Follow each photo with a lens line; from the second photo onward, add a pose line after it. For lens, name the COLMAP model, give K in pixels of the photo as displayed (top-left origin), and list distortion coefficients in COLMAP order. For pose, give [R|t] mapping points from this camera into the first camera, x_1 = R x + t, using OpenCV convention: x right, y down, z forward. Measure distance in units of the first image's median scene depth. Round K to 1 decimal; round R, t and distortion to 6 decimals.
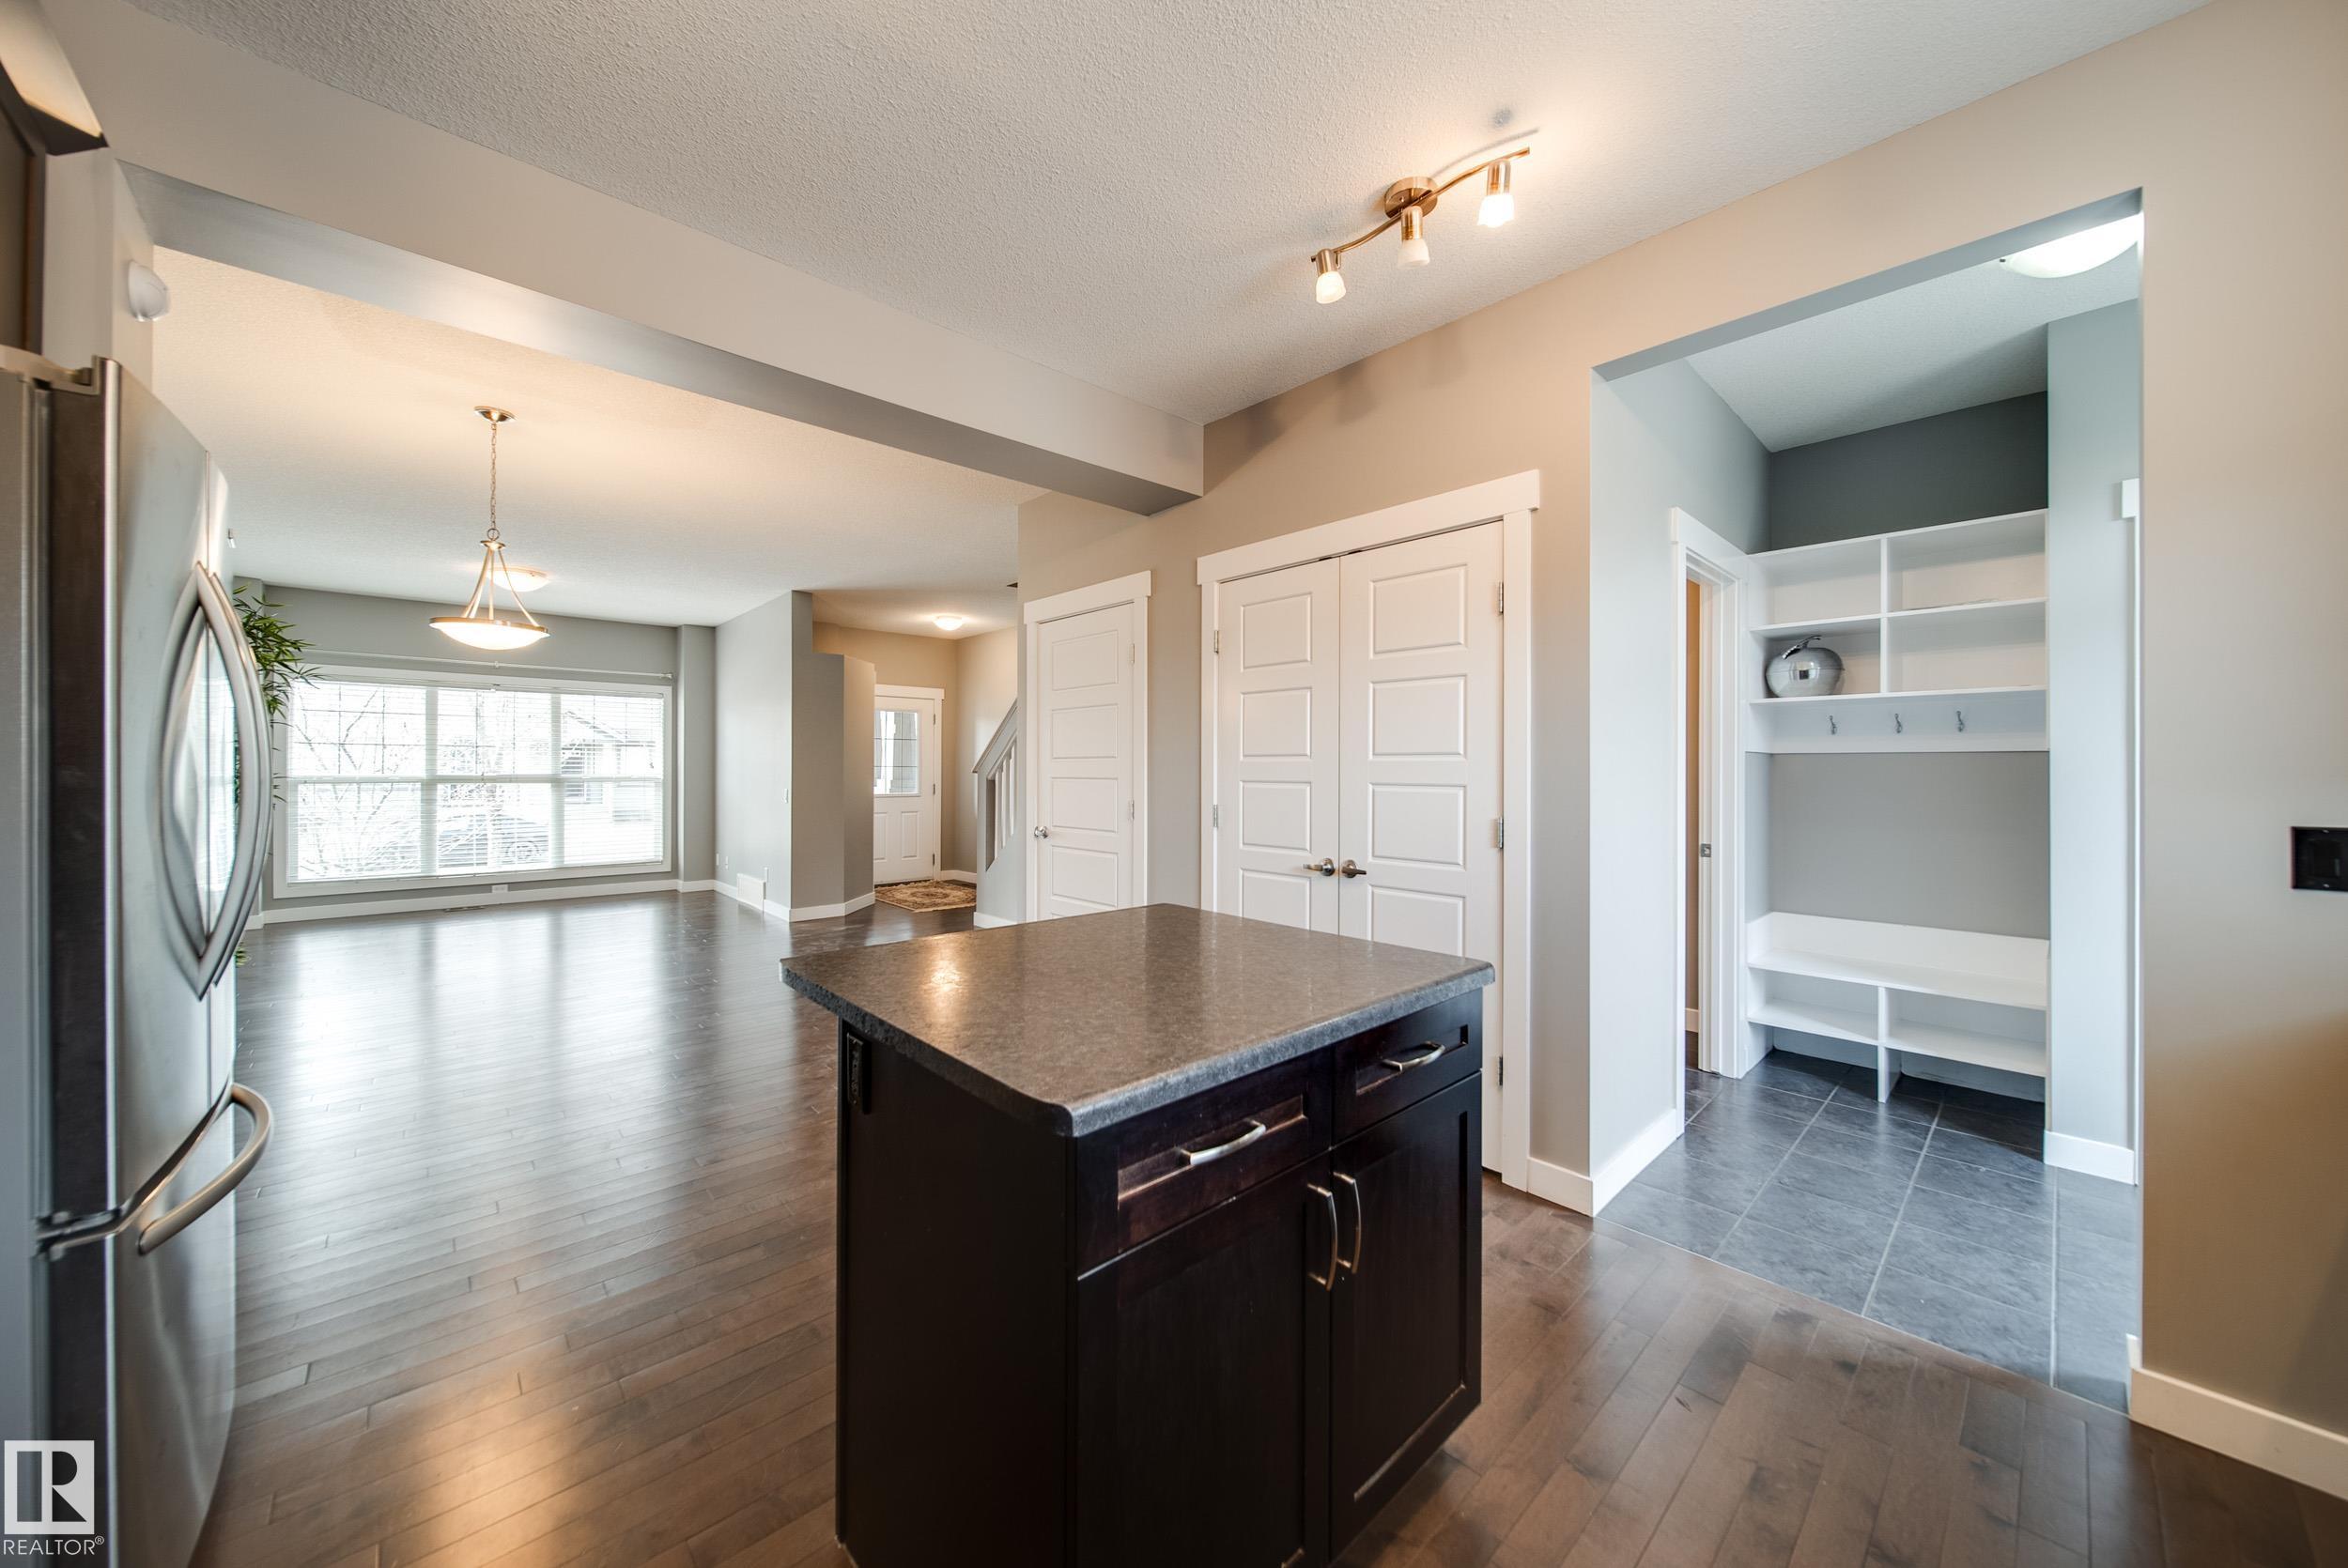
lens RADIAL K [[824.9, 0, 1175.1], [0, 824.9, 777.1], [0, 0, 1]] dist [-0.001280, -0.000188]
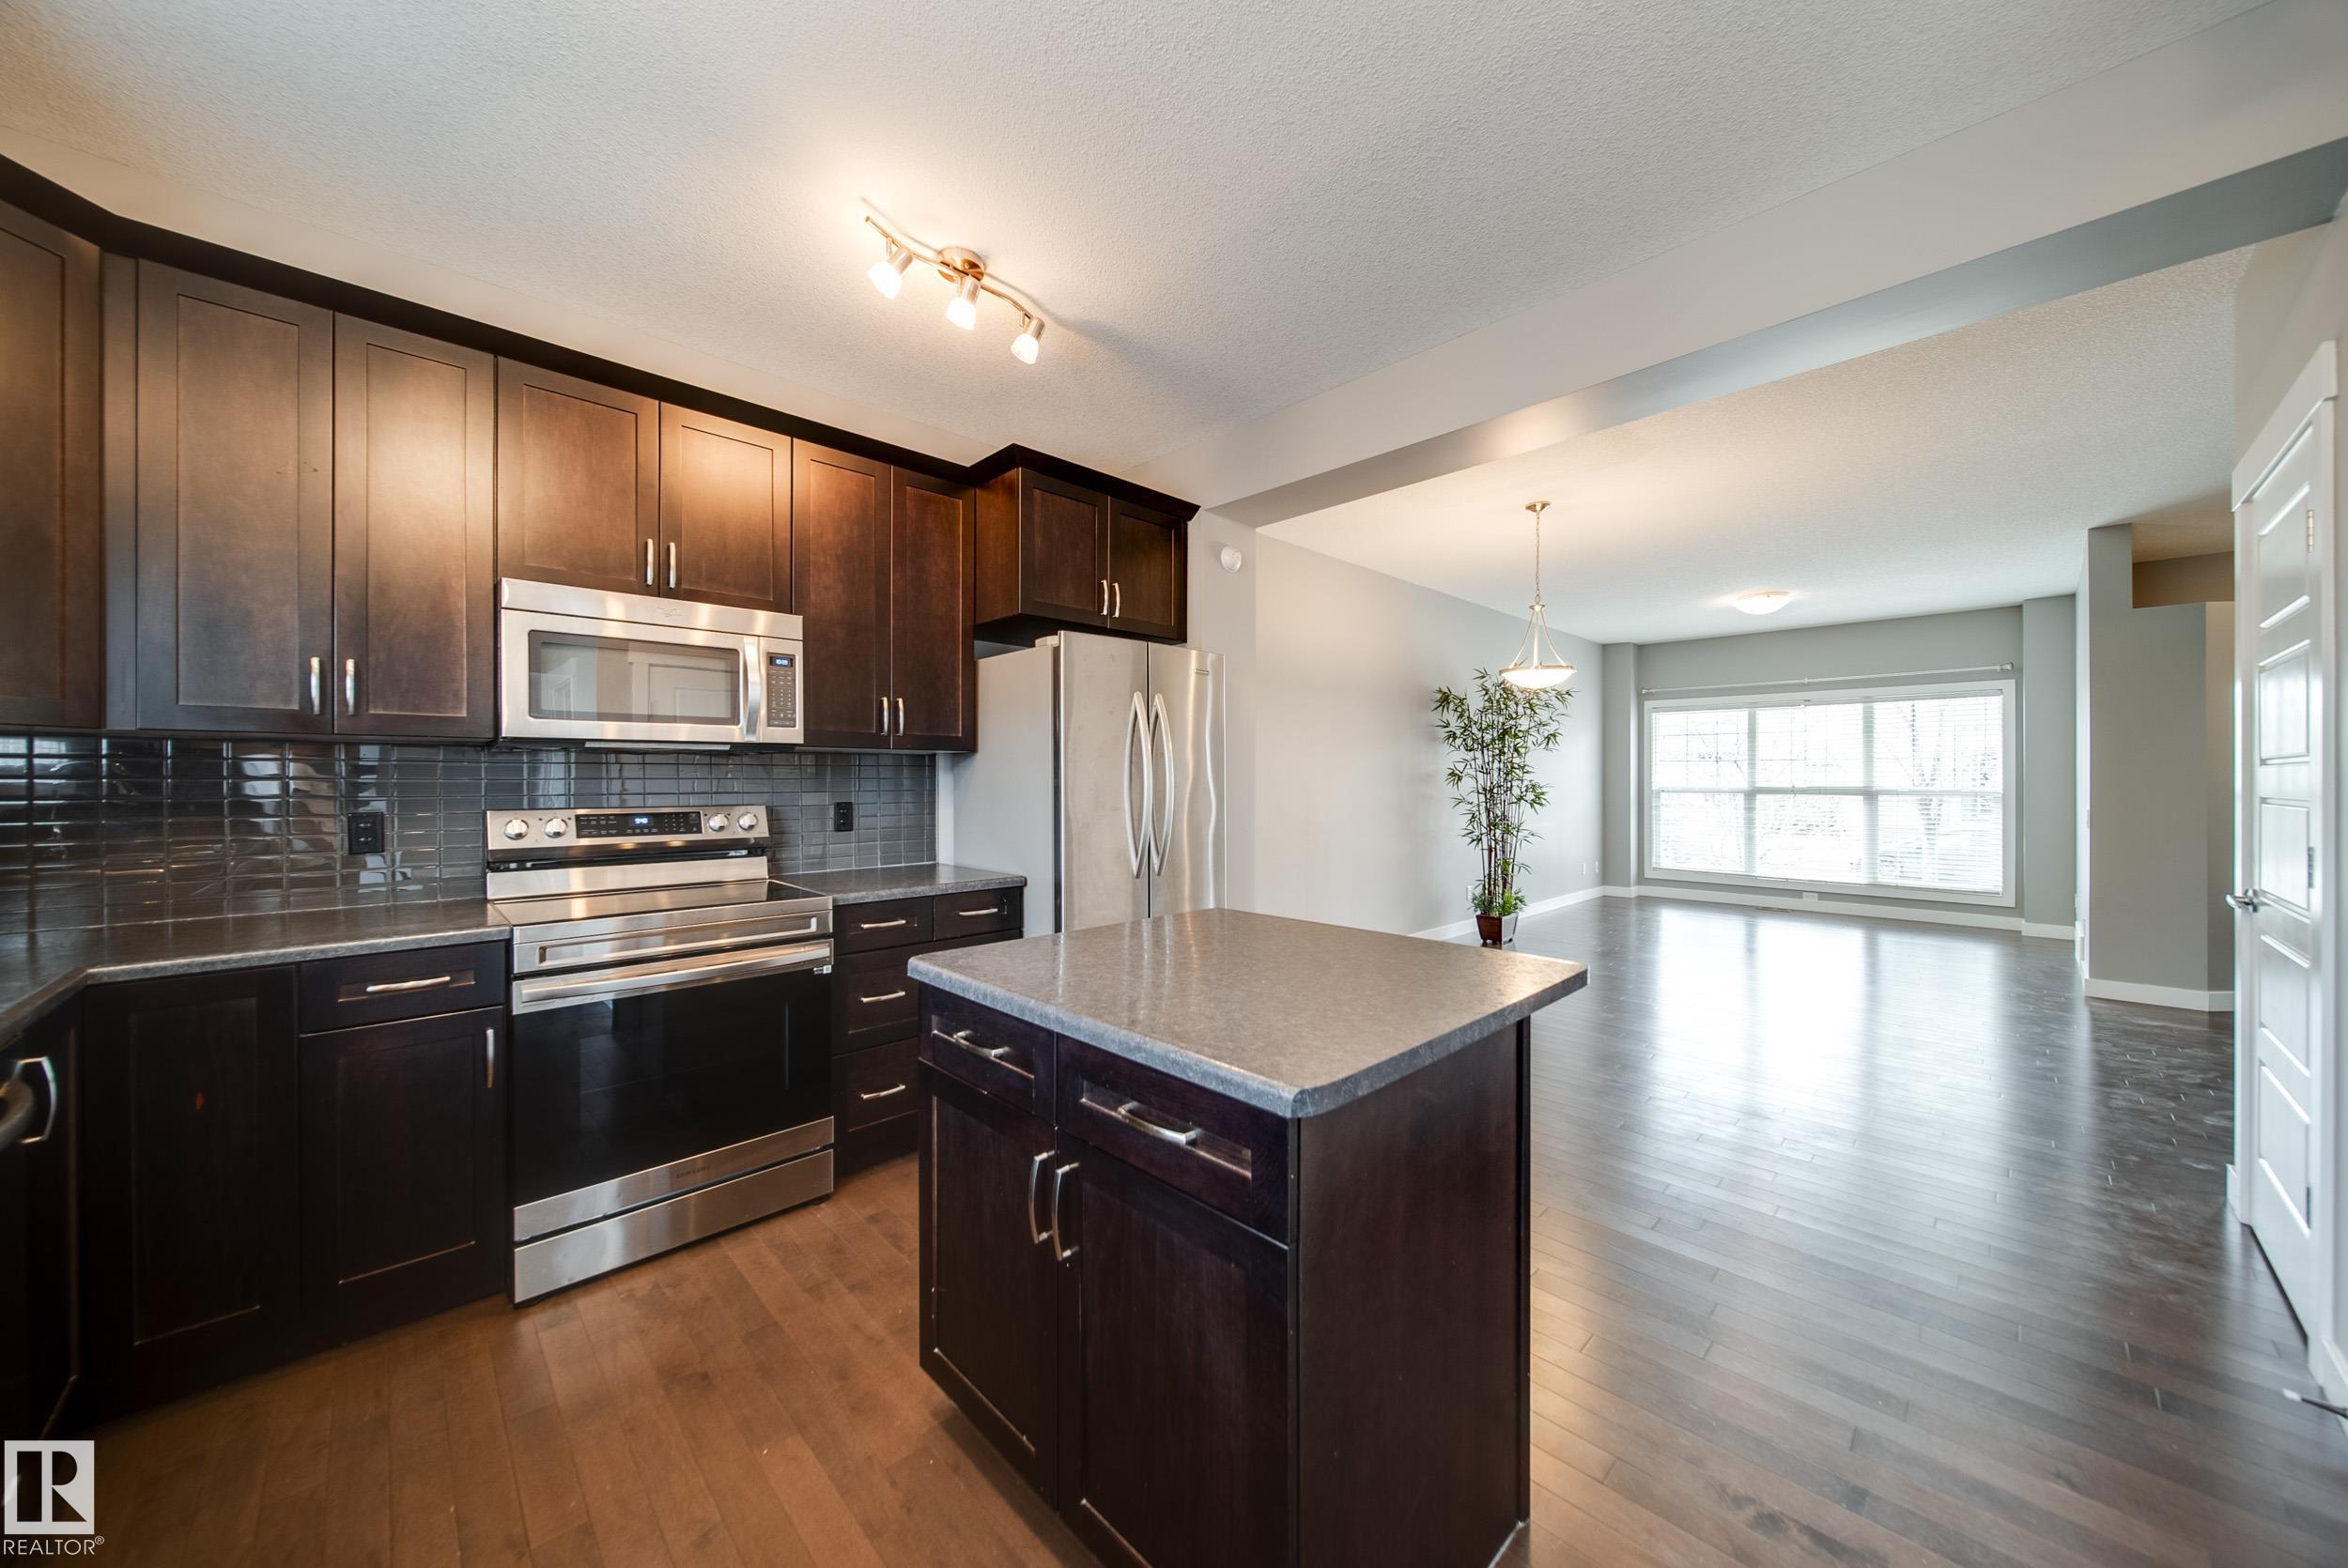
lens RADIAL K [[824.9, 0, 1175.1], [0, 824.9, 777.1], [0, 0, 1]] dist [-0.001280, -0.000188]
pose [[0.021468, -0.004941, -0.999757, 0.209361], [-0.010544, 0.999931, -0.005168, -0.000991], [0.999714, 0.010652, 0.021414, 0.185693]]
